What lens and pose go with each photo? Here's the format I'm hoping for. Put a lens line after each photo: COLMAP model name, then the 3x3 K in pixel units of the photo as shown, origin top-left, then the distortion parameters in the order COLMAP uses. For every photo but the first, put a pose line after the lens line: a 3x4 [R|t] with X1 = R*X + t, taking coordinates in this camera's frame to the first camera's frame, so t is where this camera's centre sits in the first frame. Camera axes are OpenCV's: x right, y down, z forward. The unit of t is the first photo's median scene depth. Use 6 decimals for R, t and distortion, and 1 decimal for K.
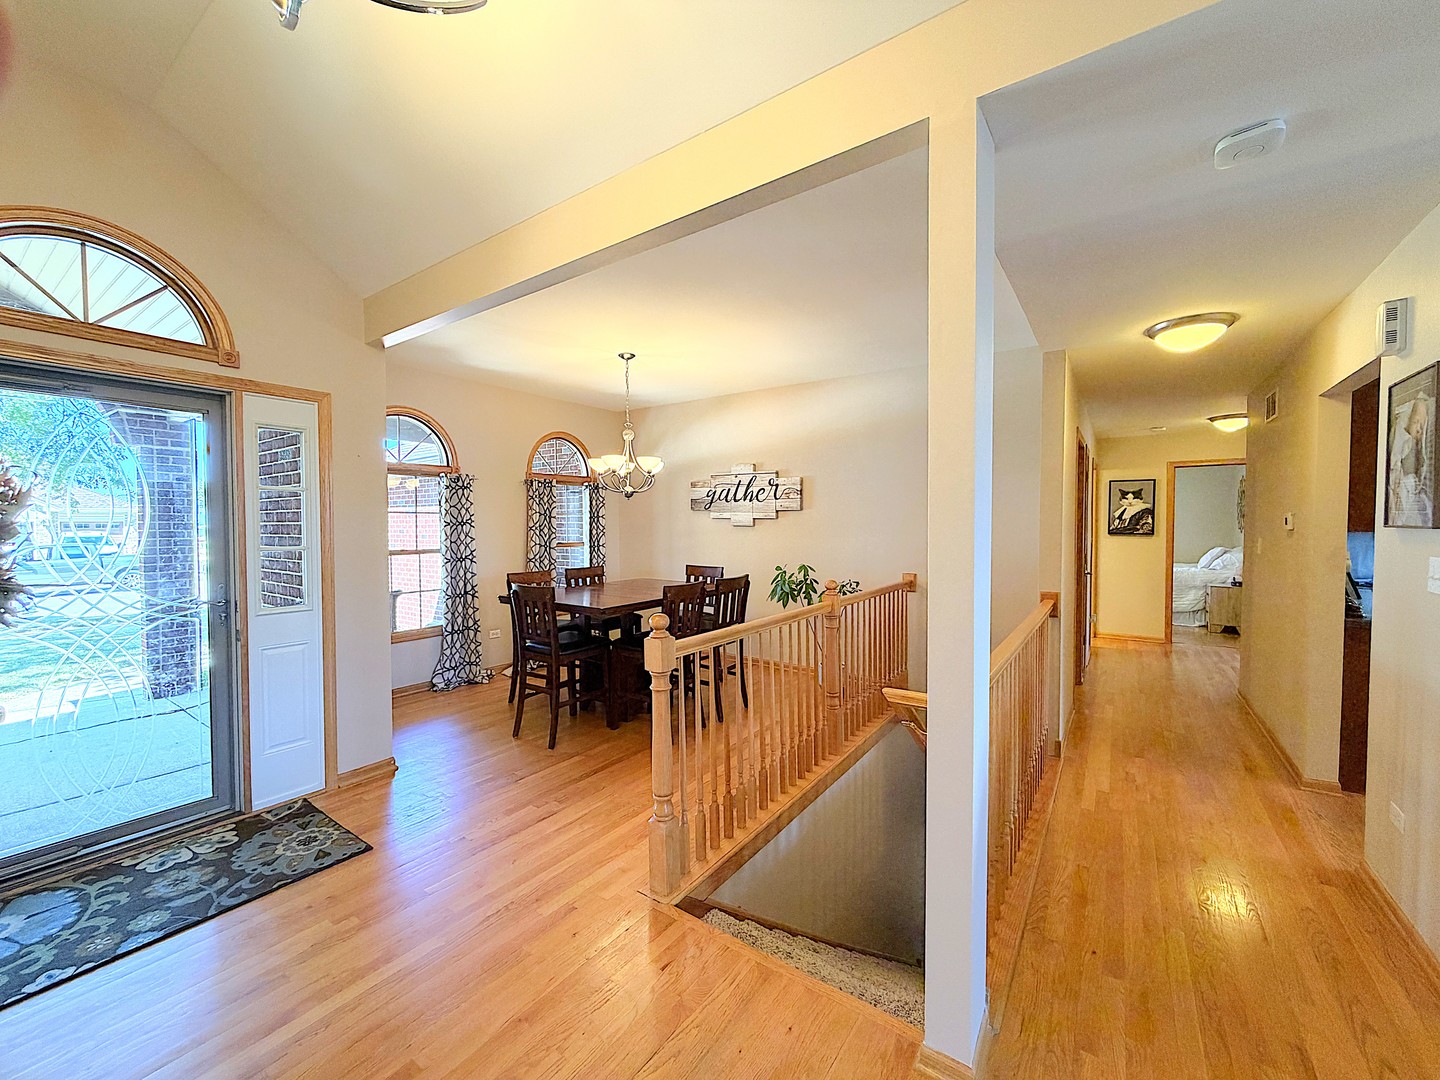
lens RADIAL K [[577.5, 0, 715.6], [0, 577.5, 540.5], [0, 0, 1]] dist [0.000521, 0.000177]
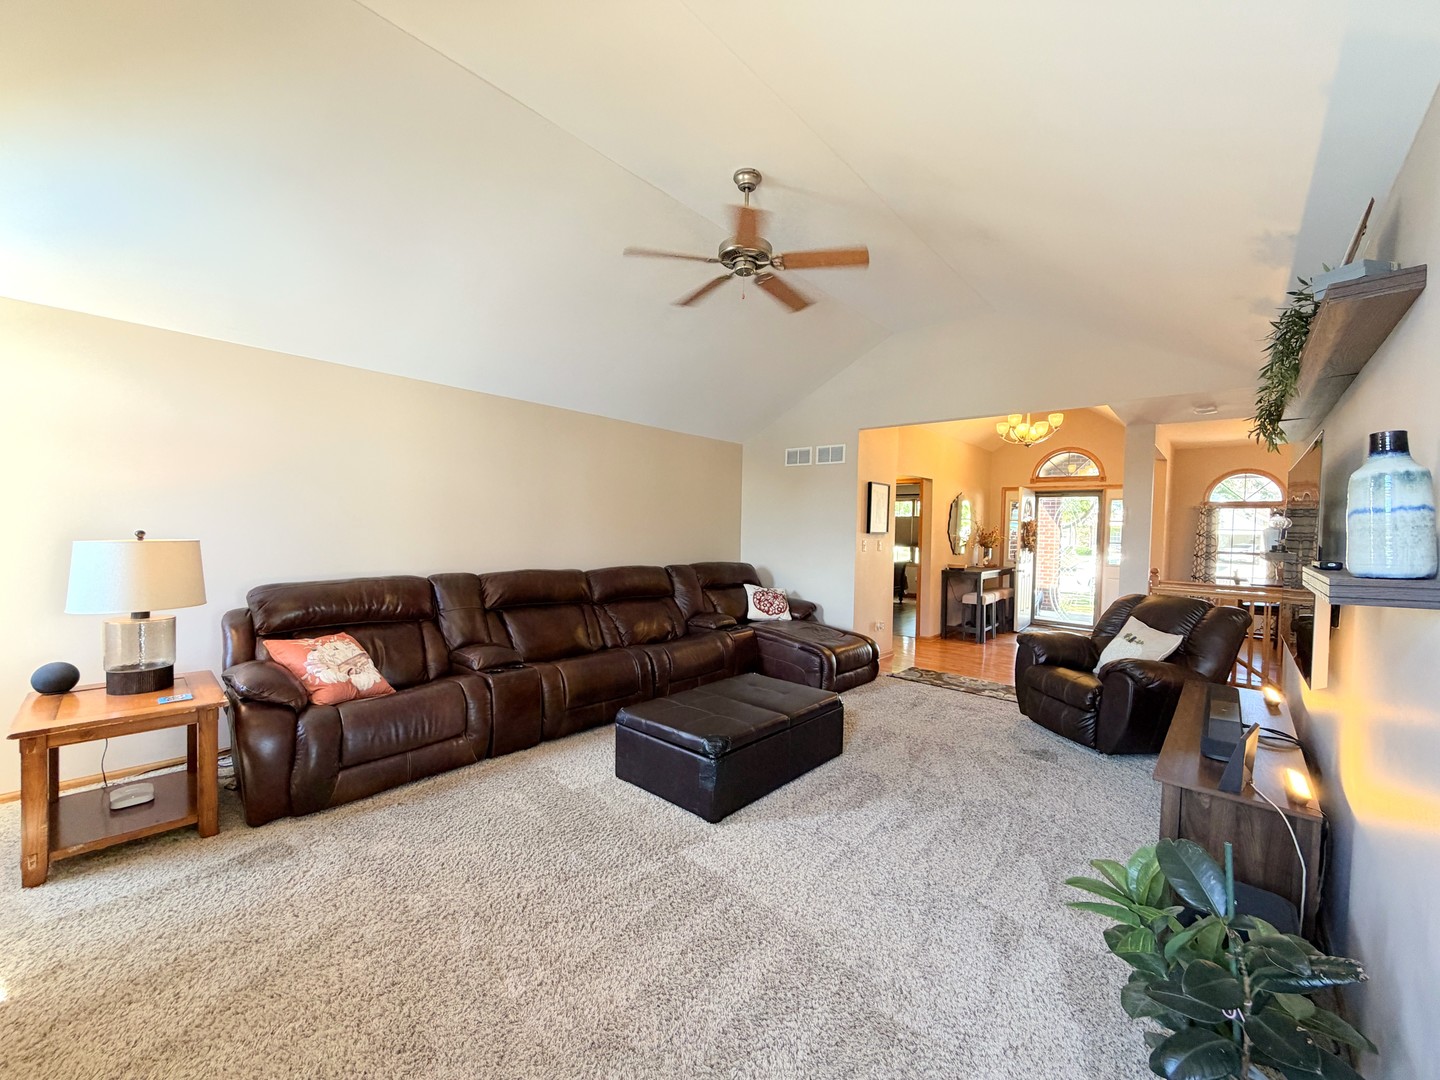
lens RADIAL K [[577.5, 0, 717.7], [0, 577.5, 541.1], [0, 0, 1]] dist [0.000521, 0.000177]
pose [[-0.109240, 0.030254, -0.993555, 2.336958], [-0.047540, 0.998234, 0.035623, -0.004407], [0.992878, 0.051125, -0.107609, -0.636775]]
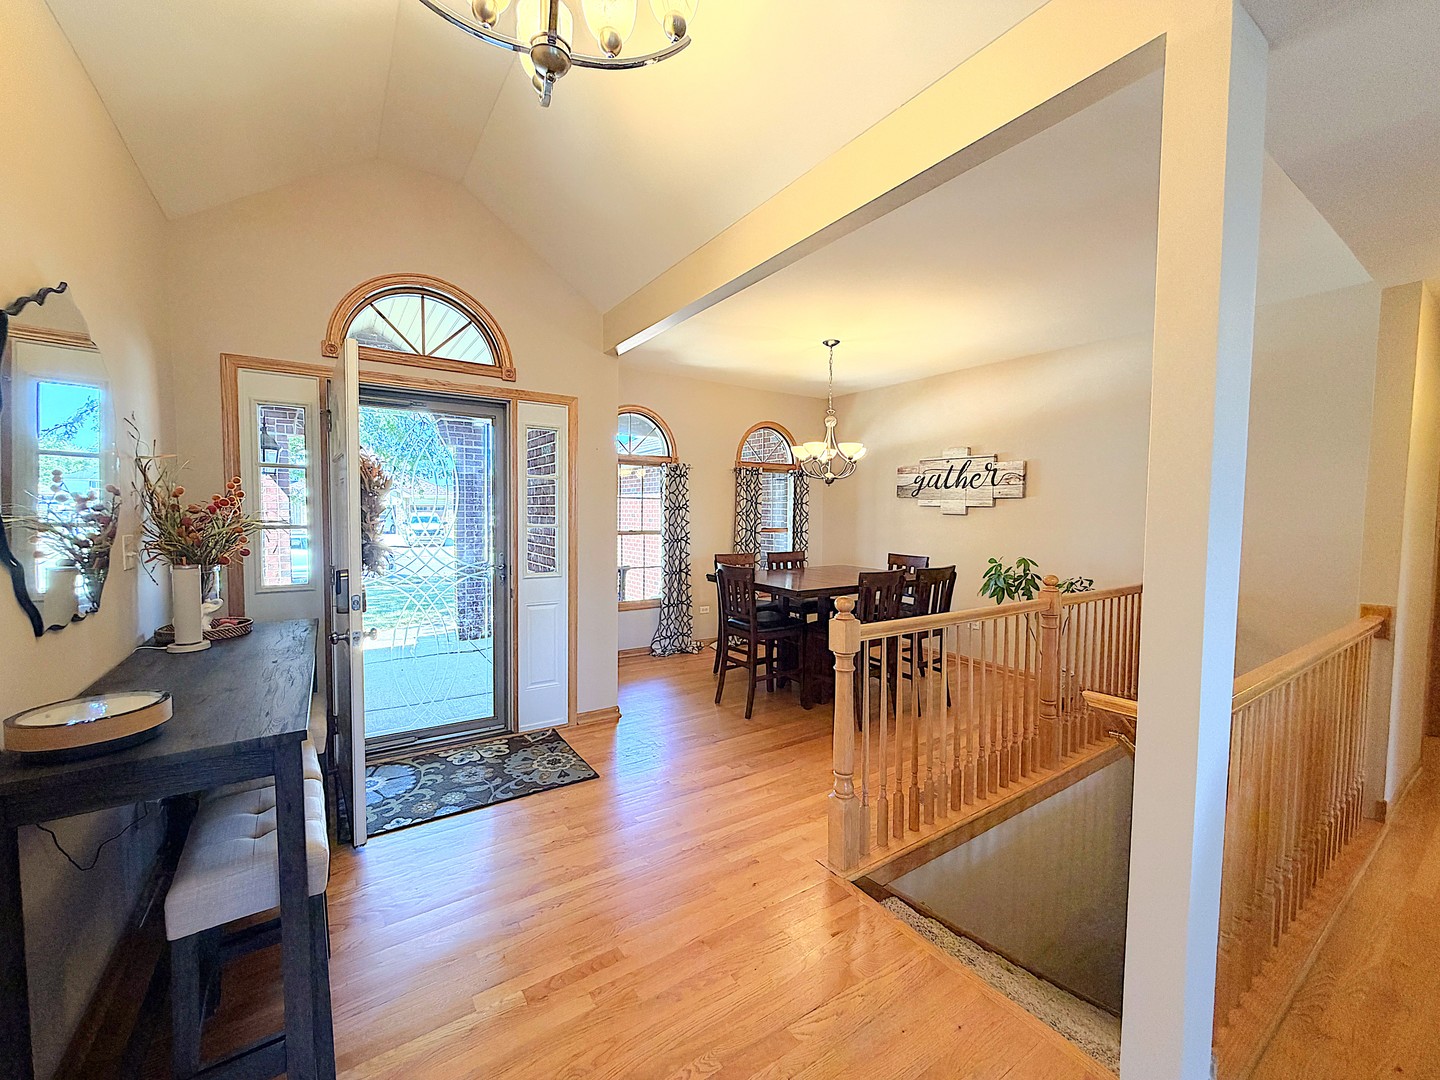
lens RADIAL K [[577.5, 0, 713.6], [0, 577.5, 540.3], [0, 0, 1]] dist [0.000521, 0.000177]
pose [[0.933952, 0.030506, -0.356093, 0.036860], [-0.023506, 0.999436, 0.023970, 0.007314], [0.356624, -0.014017, 0.934143, -0.025887]]
